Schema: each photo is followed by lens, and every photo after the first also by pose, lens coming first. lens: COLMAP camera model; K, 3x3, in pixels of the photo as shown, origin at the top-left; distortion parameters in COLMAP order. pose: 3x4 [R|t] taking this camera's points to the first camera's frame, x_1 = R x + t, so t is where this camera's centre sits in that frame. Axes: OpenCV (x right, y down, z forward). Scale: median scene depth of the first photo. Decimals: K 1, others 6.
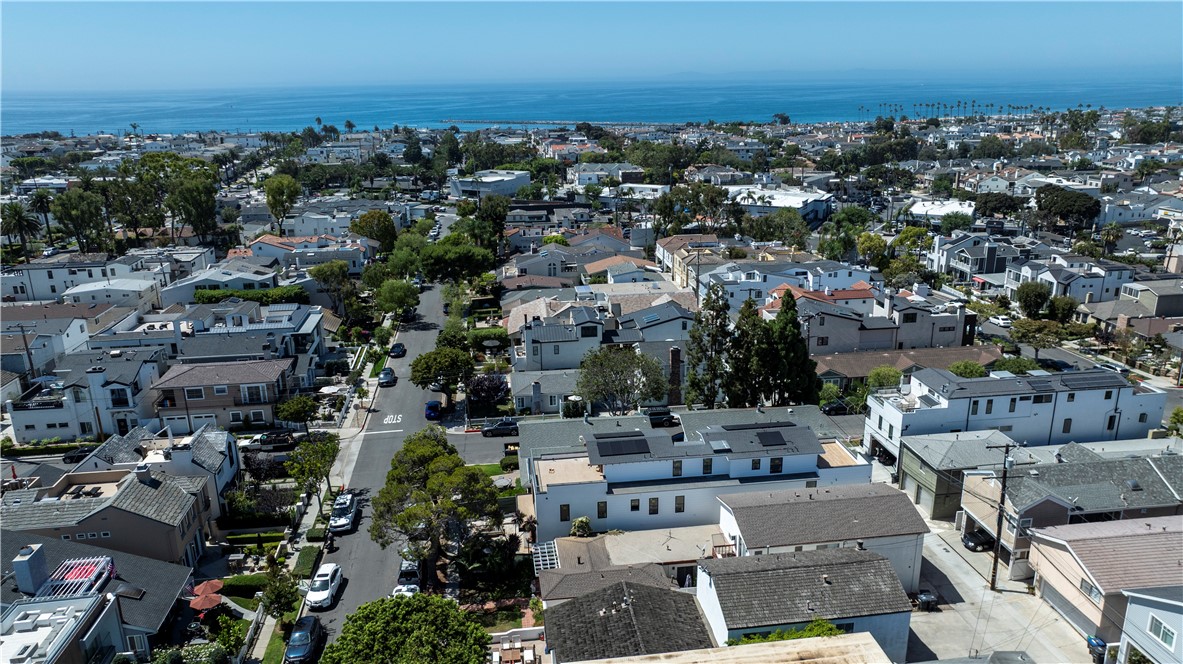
lens RADIAL K [[828.0, 0, 593.5], [0, 828.0, 333.4], [0, 0, 1]] dist [-0.033662, 0.025071]
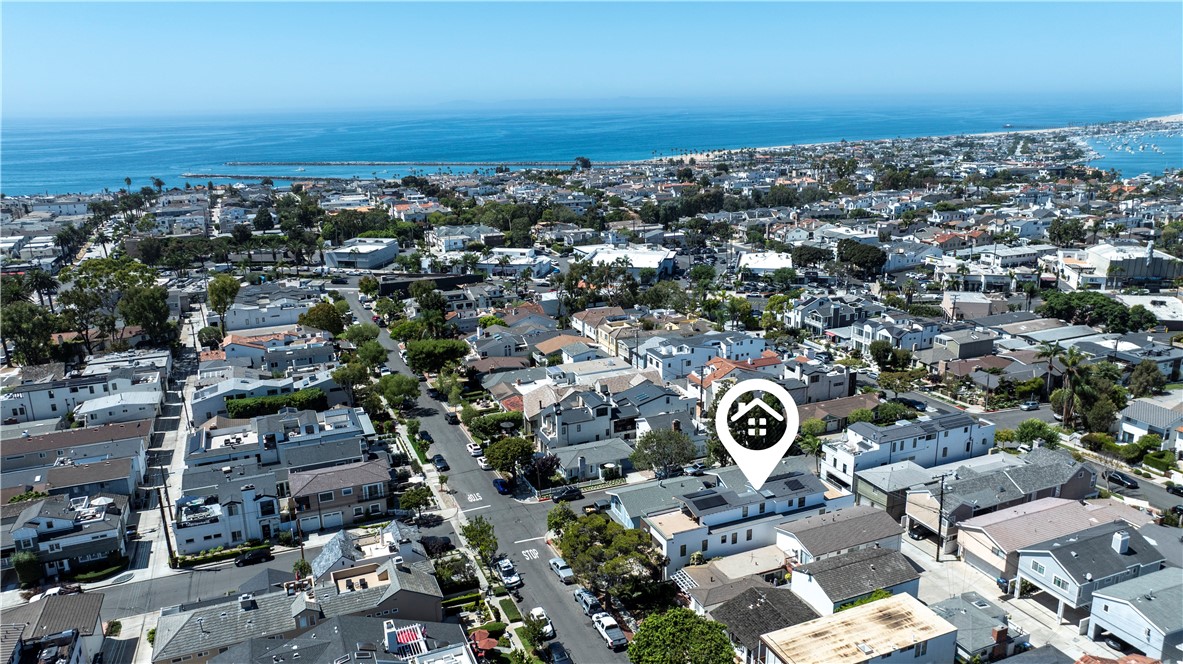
lens RADIAL K [[828.0, 0, 589.6], [0, 828.0, 333.1], [0, 0, 1]] dist [-0.033662, 0.025071]
pose [[0.966245, -0.071176, 0.247599, -0.313395], [0.078797, 0.996670, -0.020994, -0.093144], [-0.245280, 0.039796, 0.968635, -0.253936]]
